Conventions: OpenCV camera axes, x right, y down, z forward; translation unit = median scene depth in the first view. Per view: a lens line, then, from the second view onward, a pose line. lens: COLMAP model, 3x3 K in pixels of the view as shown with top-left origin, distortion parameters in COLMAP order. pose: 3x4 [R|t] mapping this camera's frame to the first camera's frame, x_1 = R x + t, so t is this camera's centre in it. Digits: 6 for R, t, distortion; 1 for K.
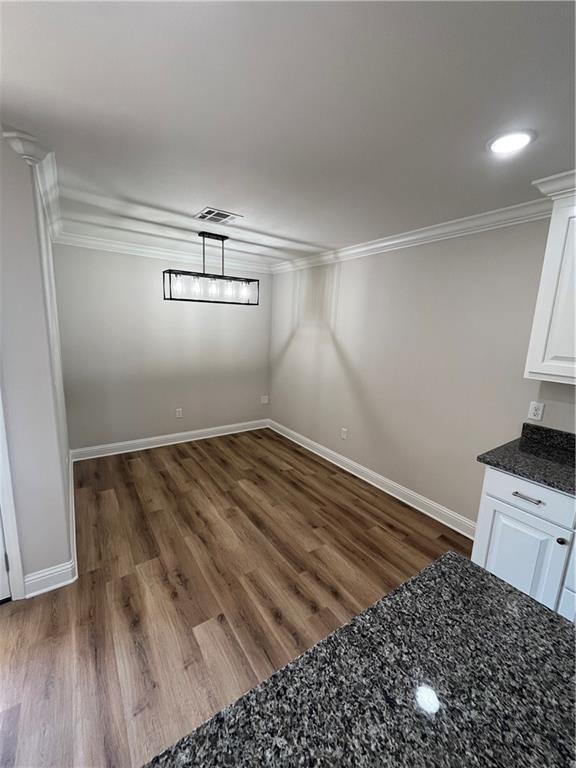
lens RADIAL K [[312.5, 0, 288.0], [0, 312.5, 384.0], [0, 0, 1]] dist [-0.001511, -0.000084]
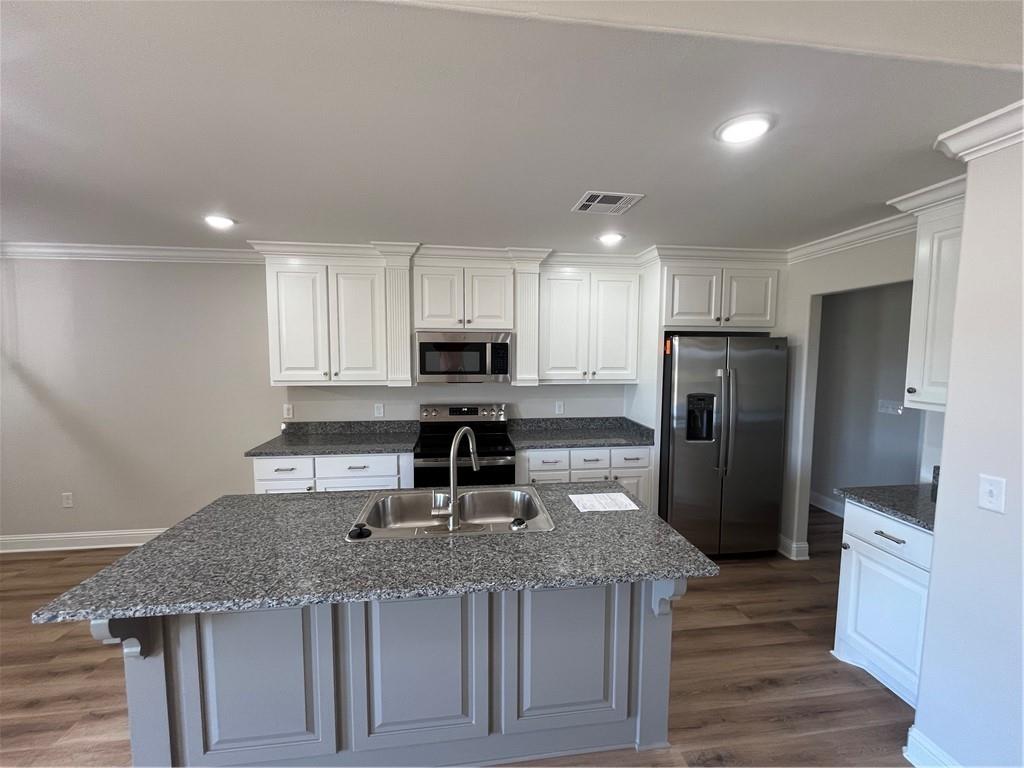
lens RADIAL K [[416.7, 0, 512.0], [0, 416.7, 384.0], [0, 0, 1]] dist [-0.001511, -0.000084]
pose [[0.461226, -0.106196, 0.880905, -0.280758], [0.177583, 0.983772, 0.025617, 0.097249], [-0.869330, 0.144619, 0.472600, -0.633951]]
